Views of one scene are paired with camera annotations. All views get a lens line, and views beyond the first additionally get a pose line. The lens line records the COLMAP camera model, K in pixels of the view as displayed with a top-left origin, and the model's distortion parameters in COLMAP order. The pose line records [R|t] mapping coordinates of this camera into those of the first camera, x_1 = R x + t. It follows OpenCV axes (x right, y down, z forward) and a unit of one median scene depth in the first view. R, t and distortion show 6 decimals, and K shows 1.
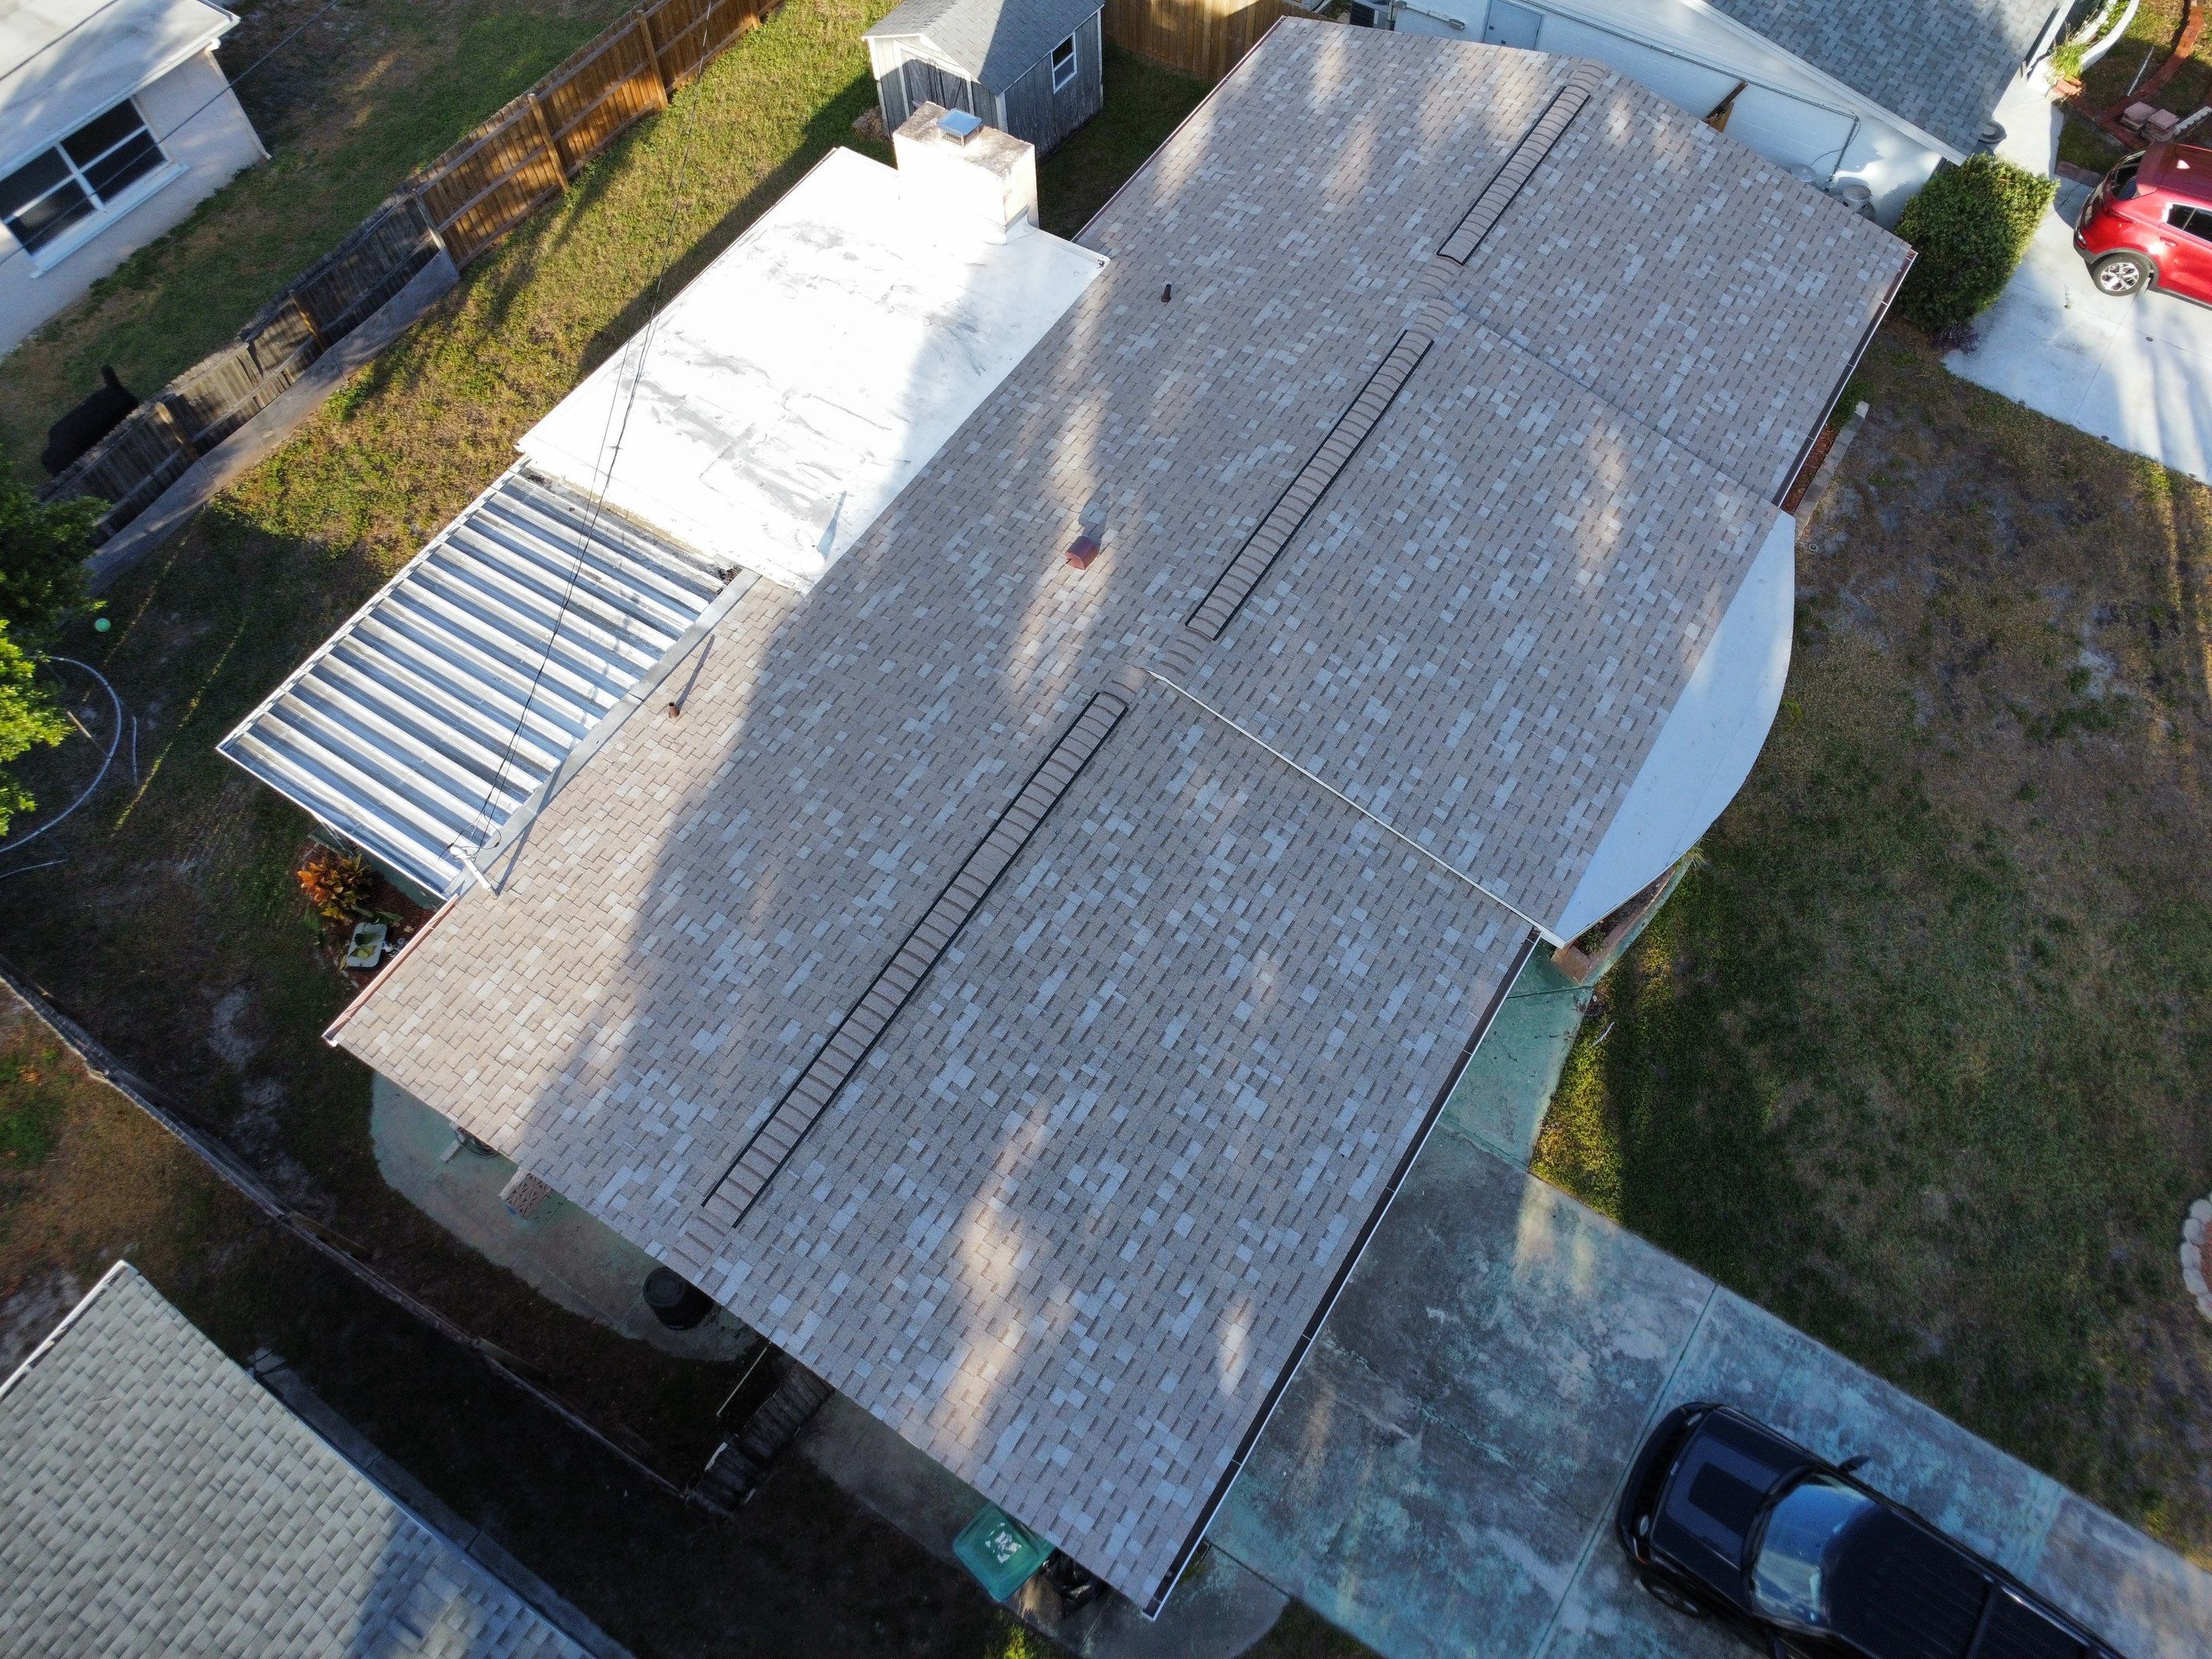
lens RADIAL K [[1593.0, 0, 1106.4], [0, 1593.0, 826.2], [0, 0, 1]] dist [-0.023530, -0.008295]
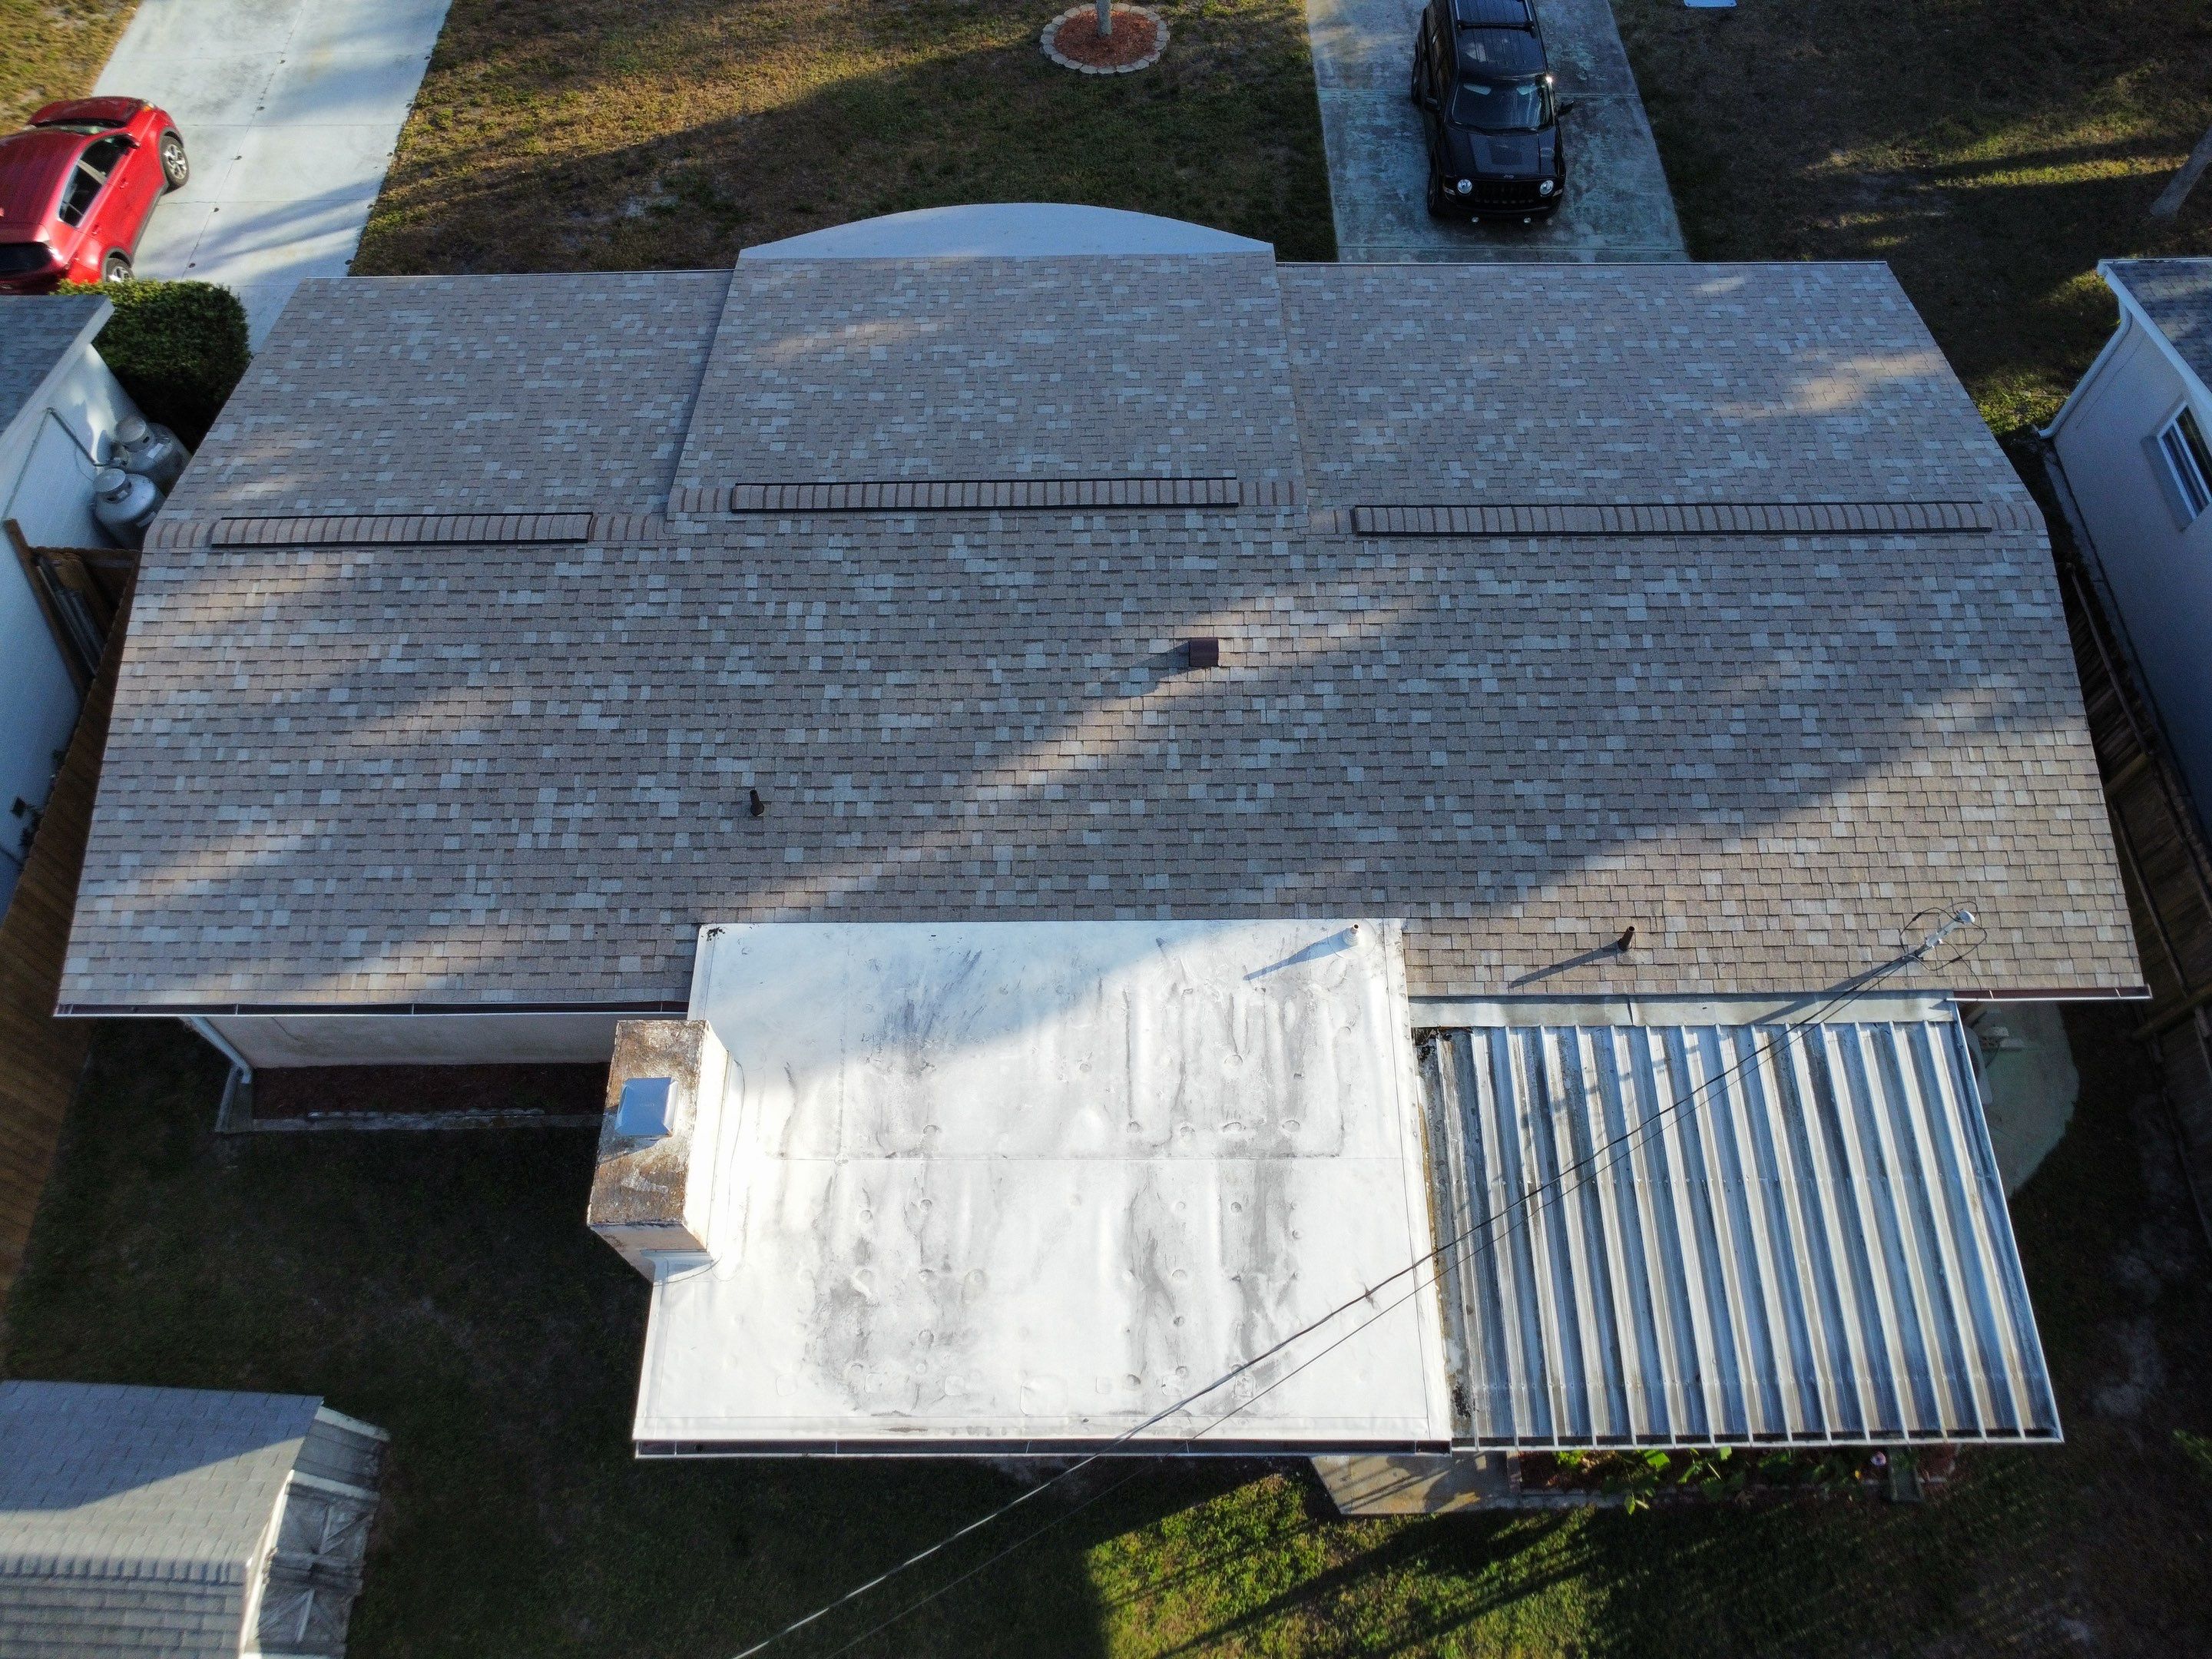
lens RADIAL K [[1593.0, 0, 1107.9], [0, 1593.0, 826.0], [0, 0, 1]] dist [-0.023530, -0.008295]
pose [[-0.544177, -0.721877, 0.427510, -0.420876], [0.738811, -0.170881, 0.651888, -0.777850], [-0.397530, 0.670592, 0.626320, 0.523208]]
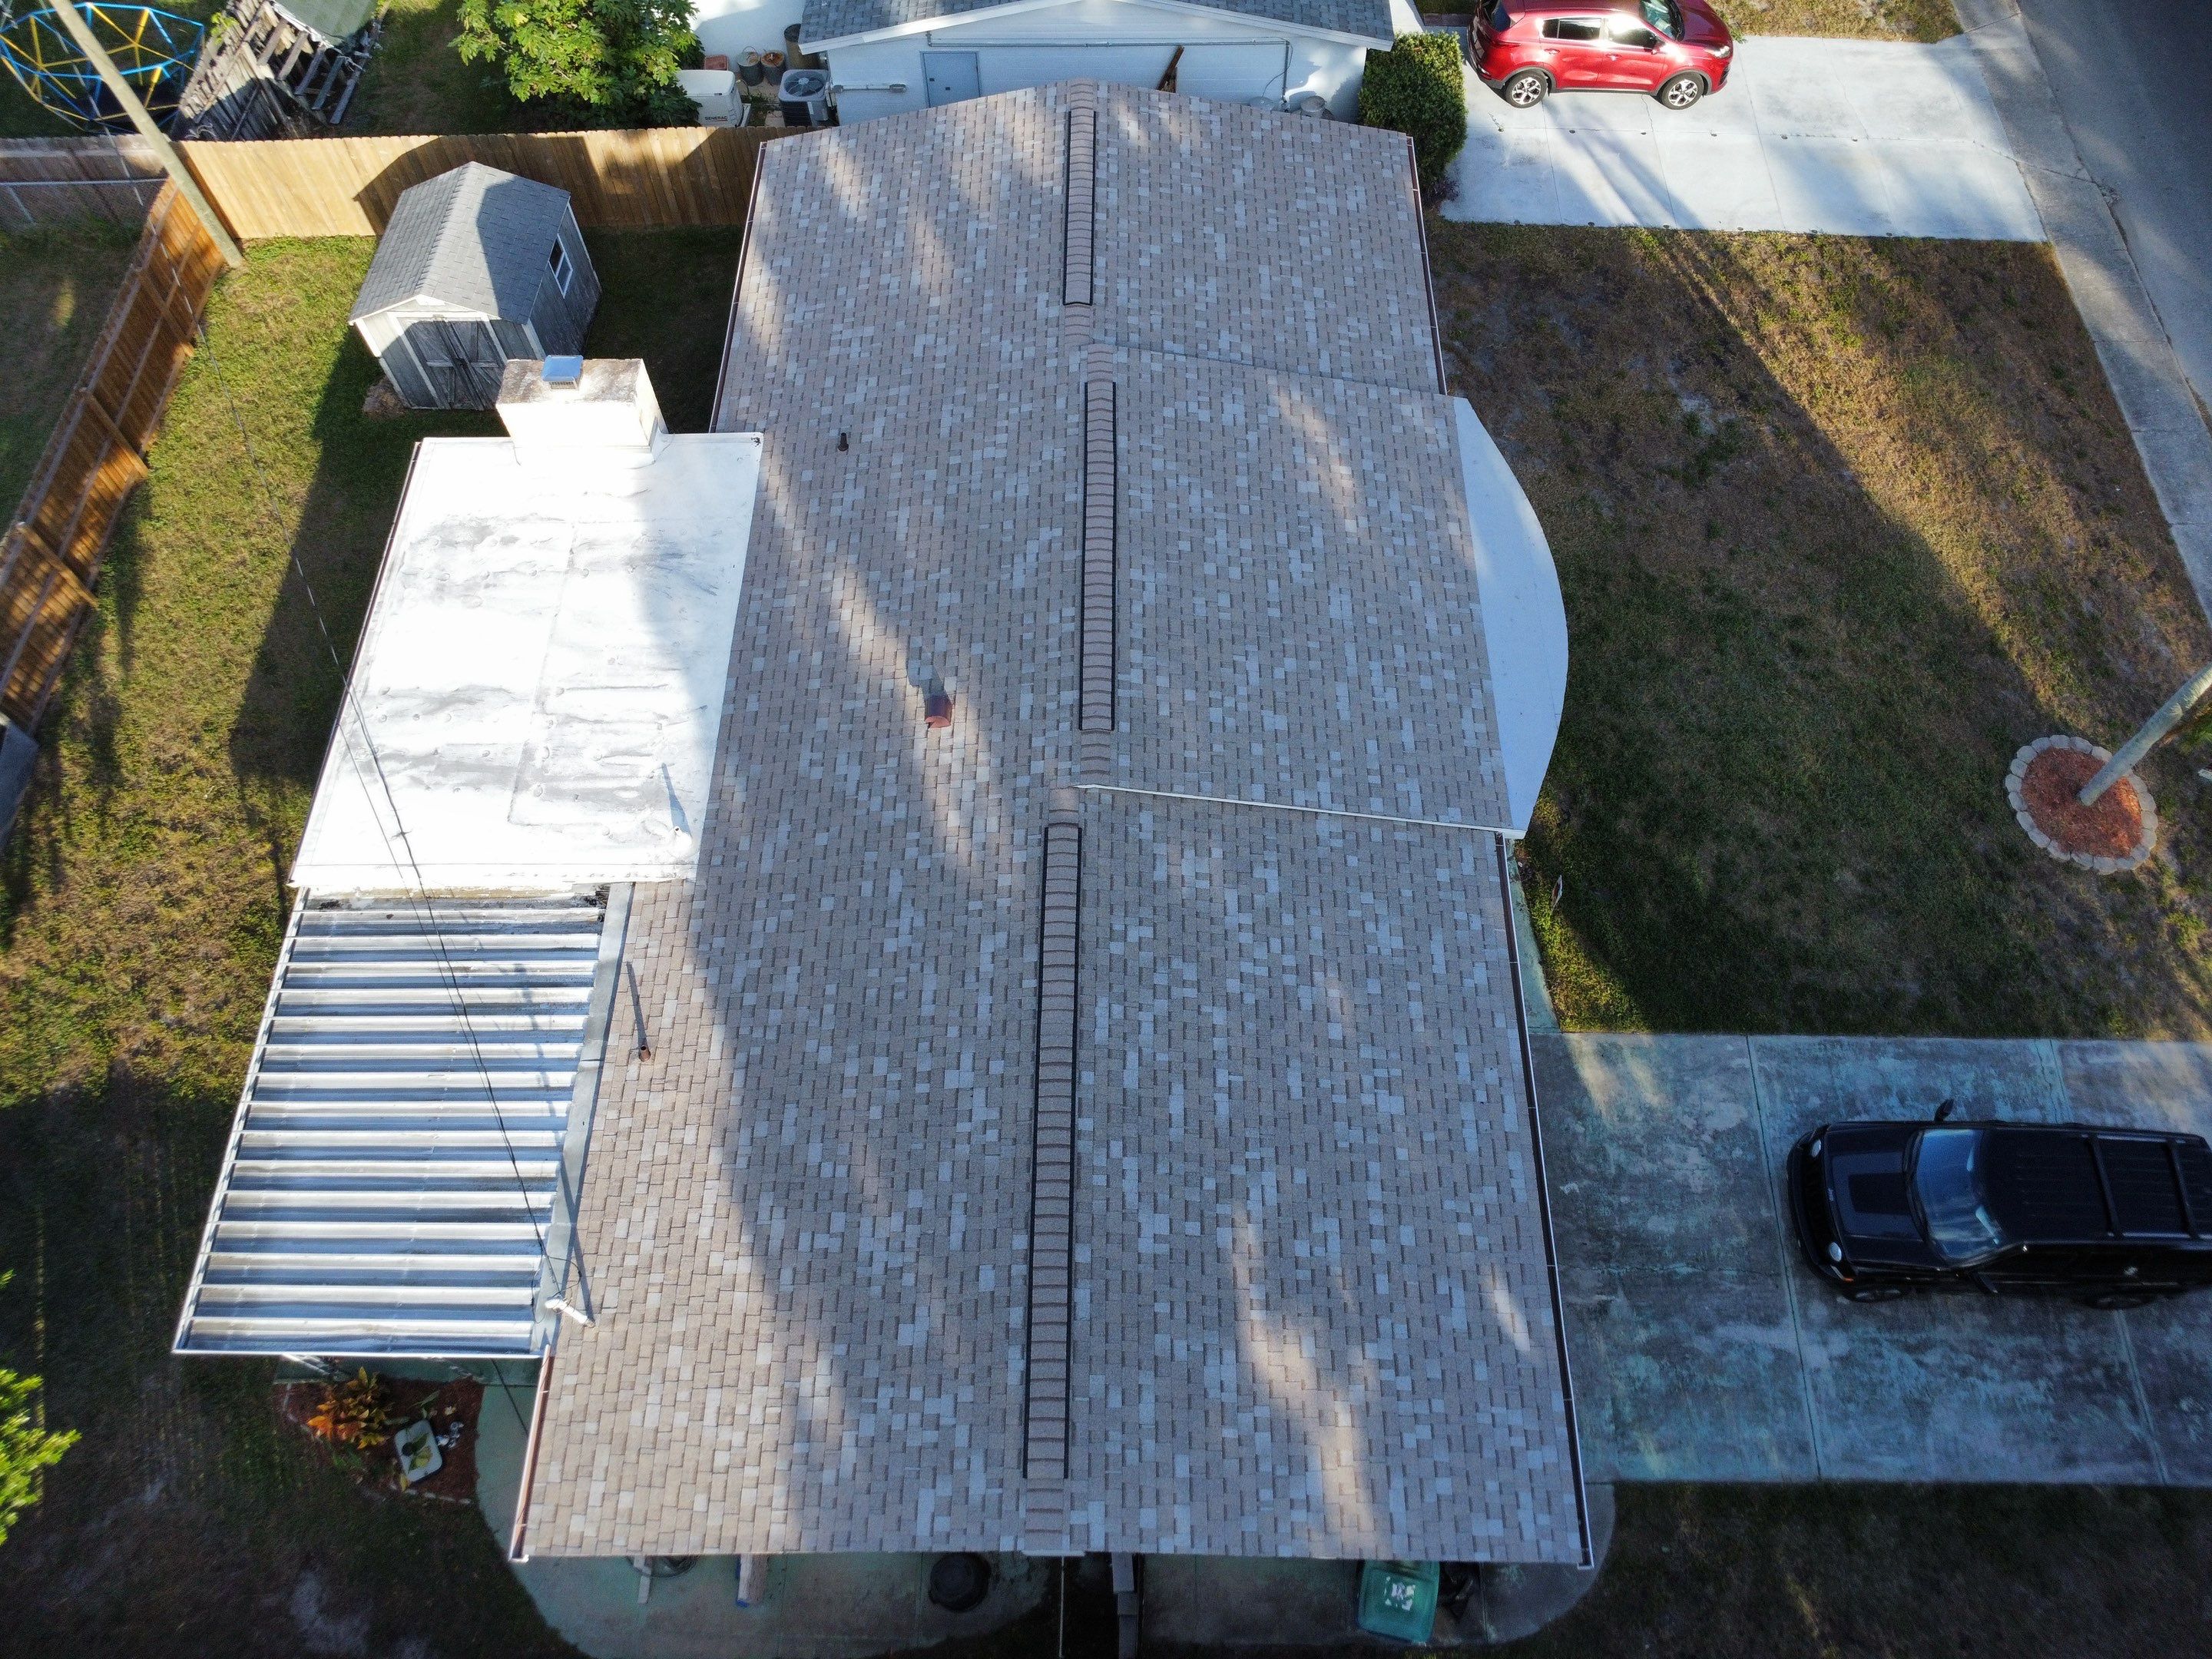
lens RADIAL K [[1593.0, 0, 1104.1], [0, 1593.0, 831.0], [0, 0, 1]] dist [-0.023530, -0.008295]
pose [[0.847677, -0.462763, 0.259411, -0.216053], [0.464104, 0.883749, 0.059964, -0.114243], [-0.257003, 0.069564, 0.963904, 0.013191]]
